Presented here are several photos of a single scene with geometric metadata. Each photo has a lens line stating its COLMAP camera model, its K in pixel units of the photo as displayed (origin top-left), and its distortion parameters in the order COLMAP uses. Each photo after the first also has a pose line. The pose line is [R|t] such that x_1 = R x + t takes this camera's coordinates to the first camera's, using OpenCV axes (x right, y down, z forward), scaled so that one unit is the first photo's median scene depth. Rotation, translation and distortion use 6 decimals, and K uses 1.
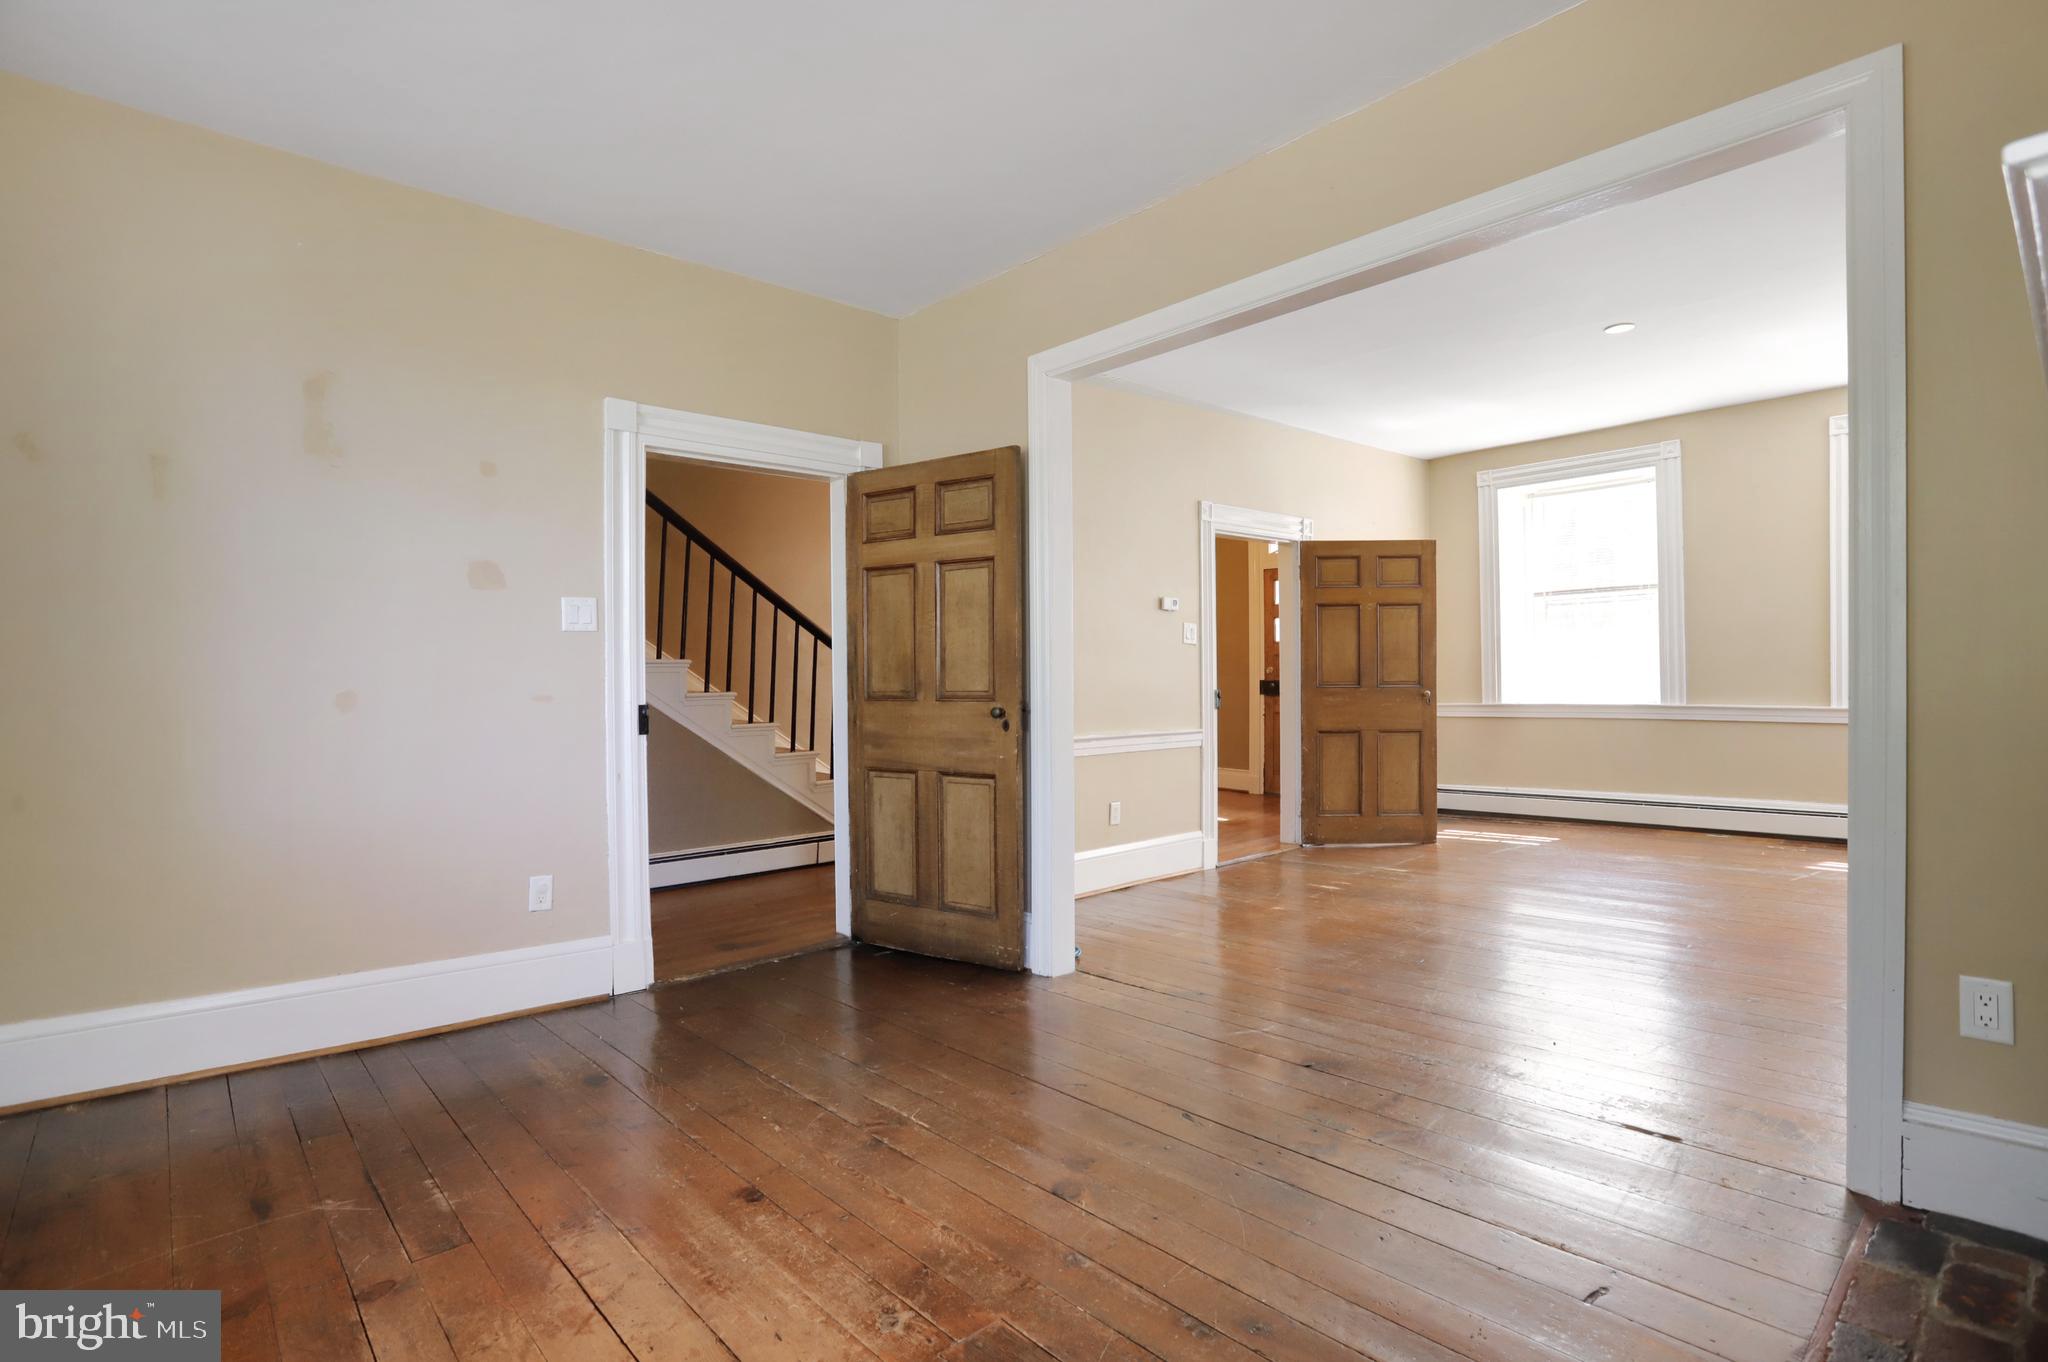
lens RADIAL K [[997.1, 0, 1037.0], [0, 997.1, 680.7], [0, 0, 1]] dist [-0.042382, 0.002736]
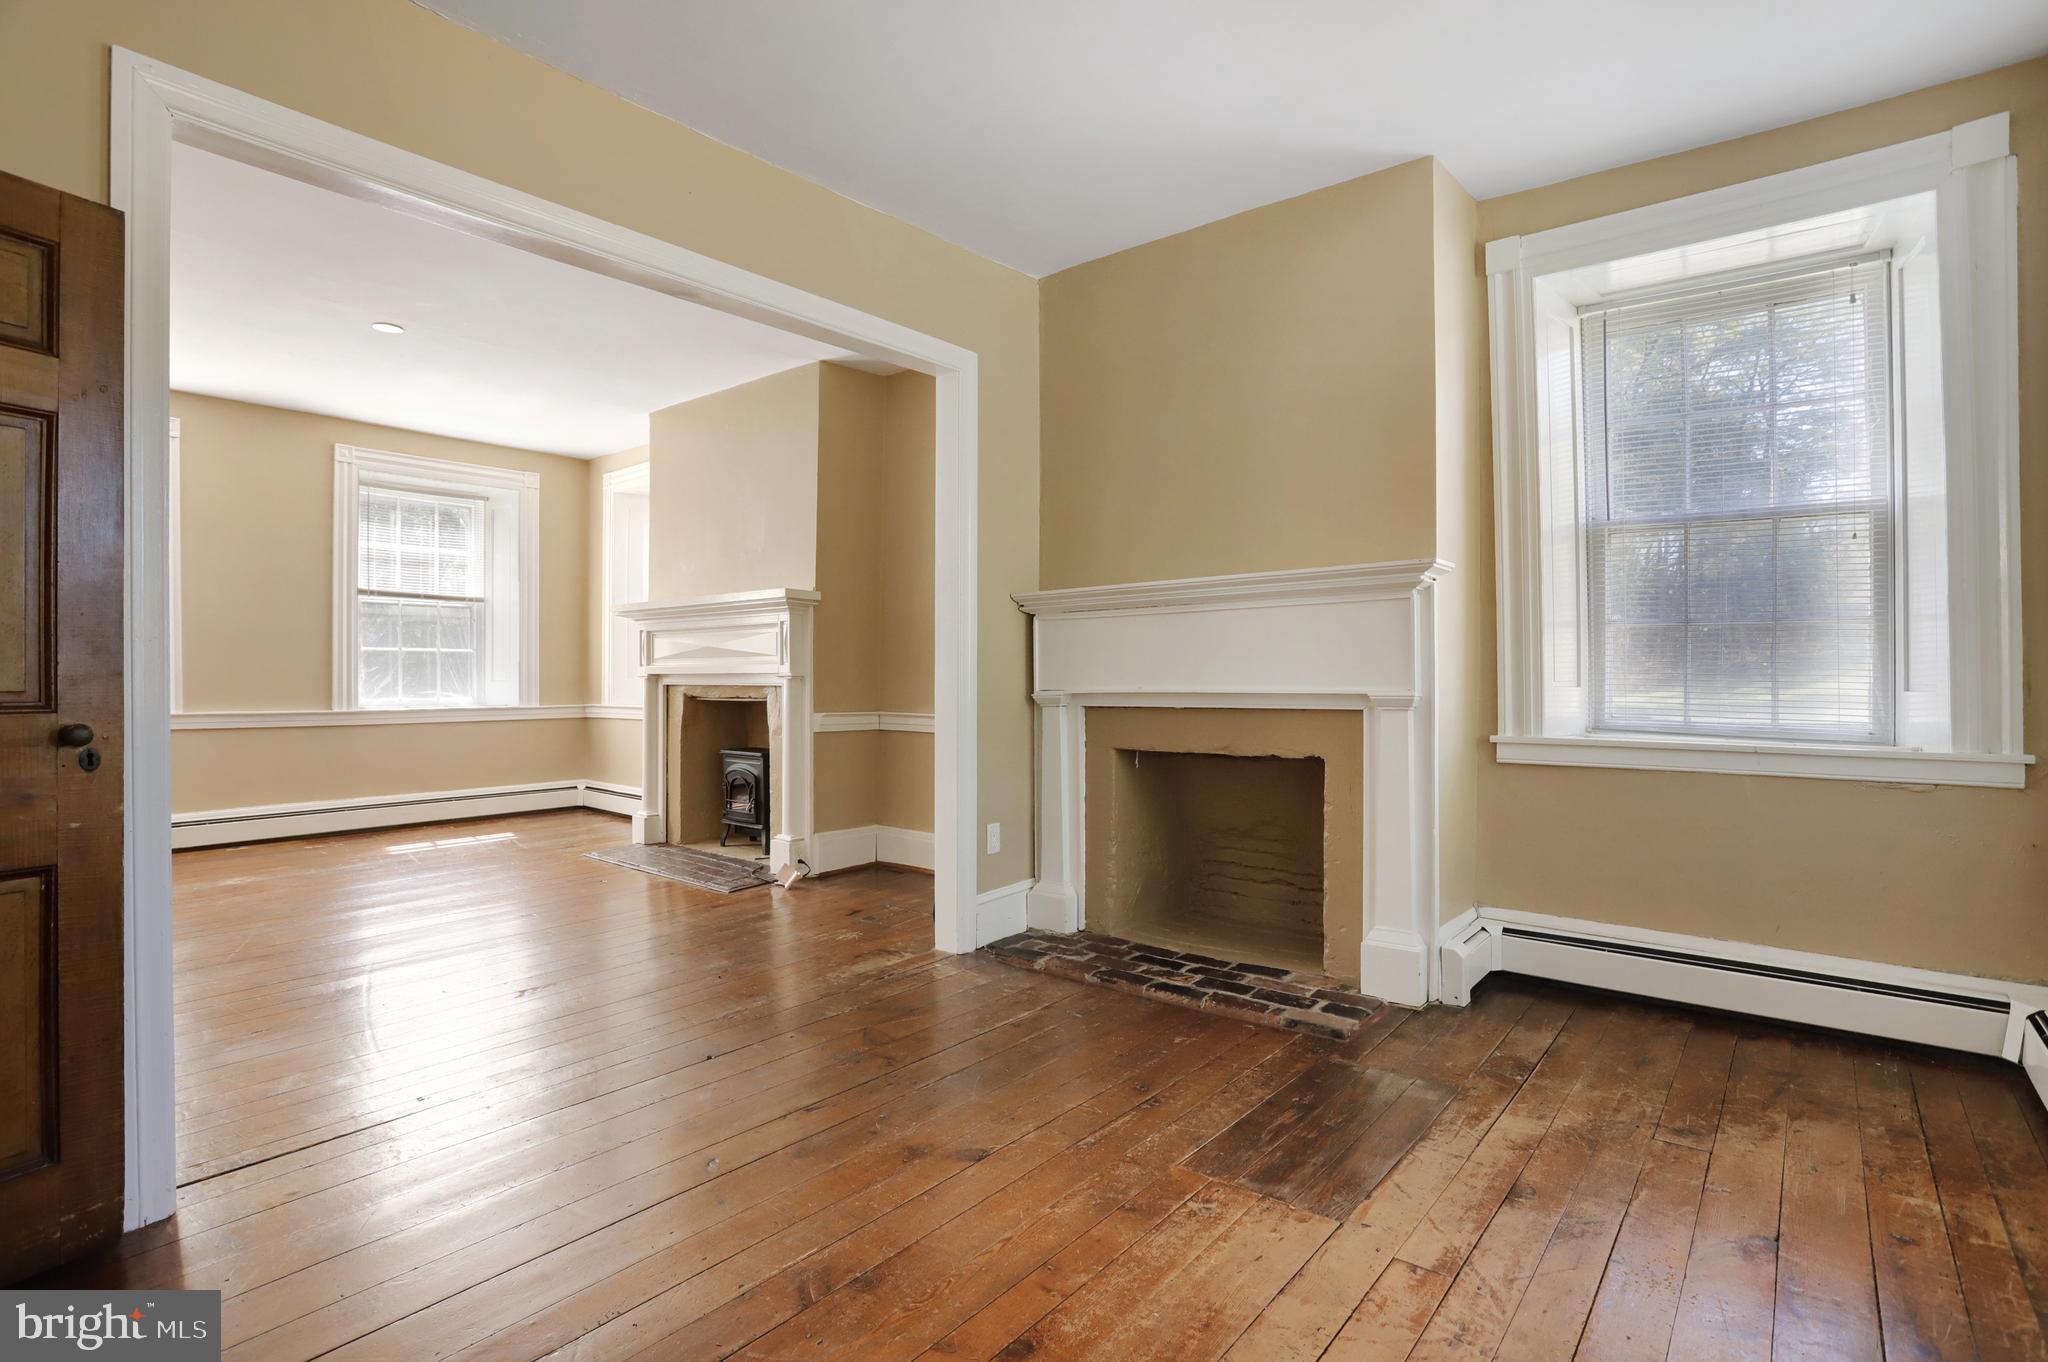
lens RADIAL K [[997.1, 0, 1025.1], [0, 997.1, 689.6], [0, 0, 1]] dist [-0.042382, 0.002736]
pose [[-0.143776, 0.002655, 0.989607, -0.333824], [0.002005, 0.999995, -0.002391, 0.006906], [-0.989608, 0.001640, -0.143780, 0.356288]]
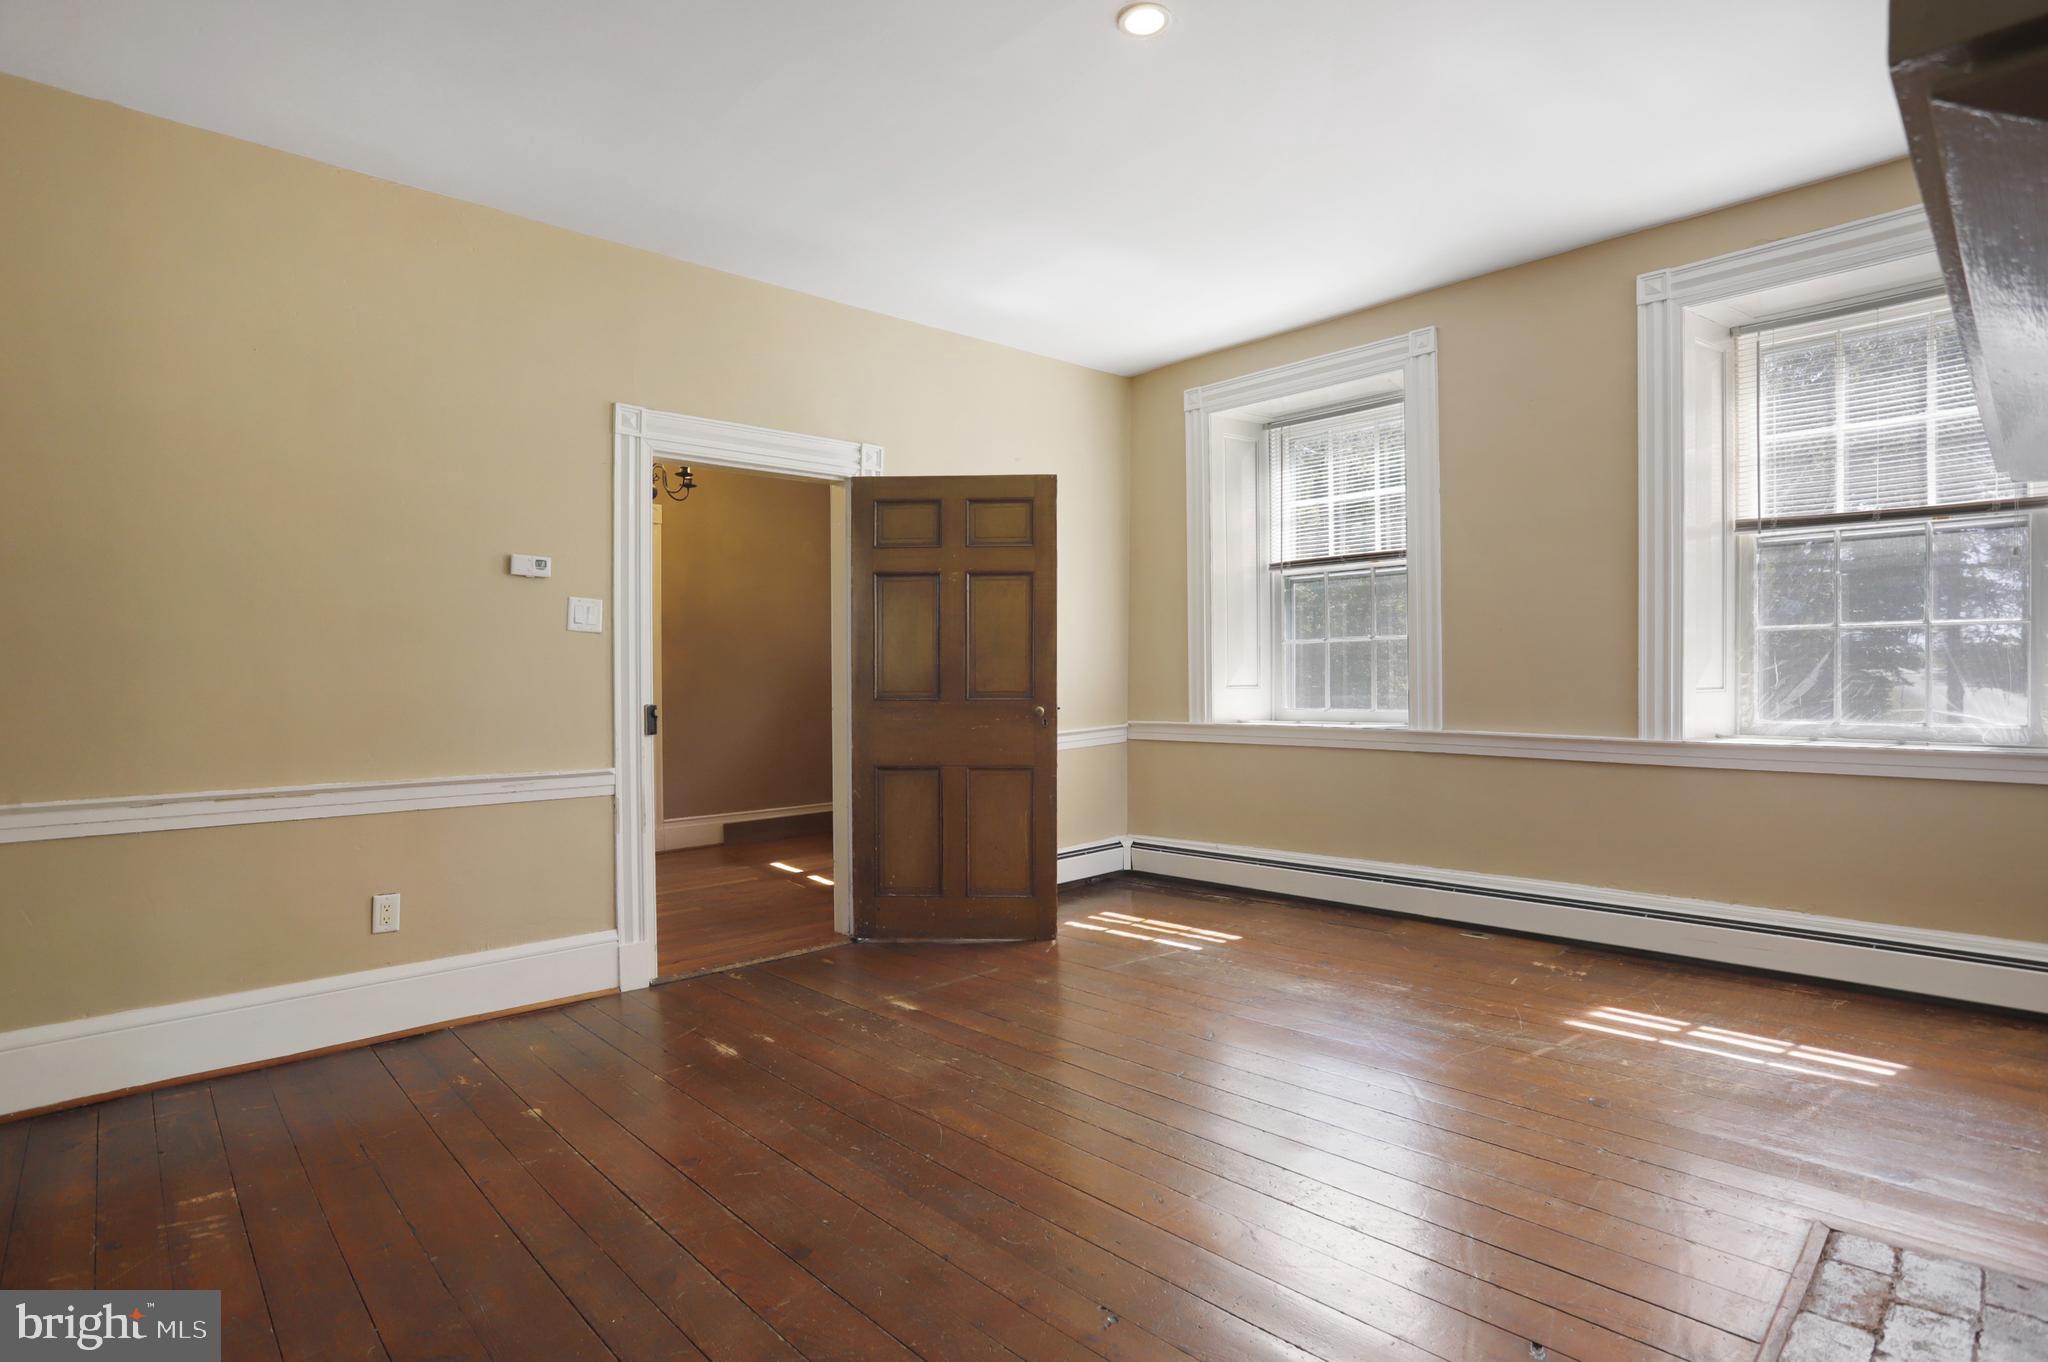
lens RADIAL K [[997.1, 0, 1073.8], [0, 997.1, 673.0], [0, 0, 1]] dist [-0.042382, 0.002736]
pose [[0.999739, 0.006451, 0.021936, 0.400589], [-0.006360, 0.999971, -0.004175, -0.009256], [-0.021962, 0.004034, 0.999751, 0.341884]]
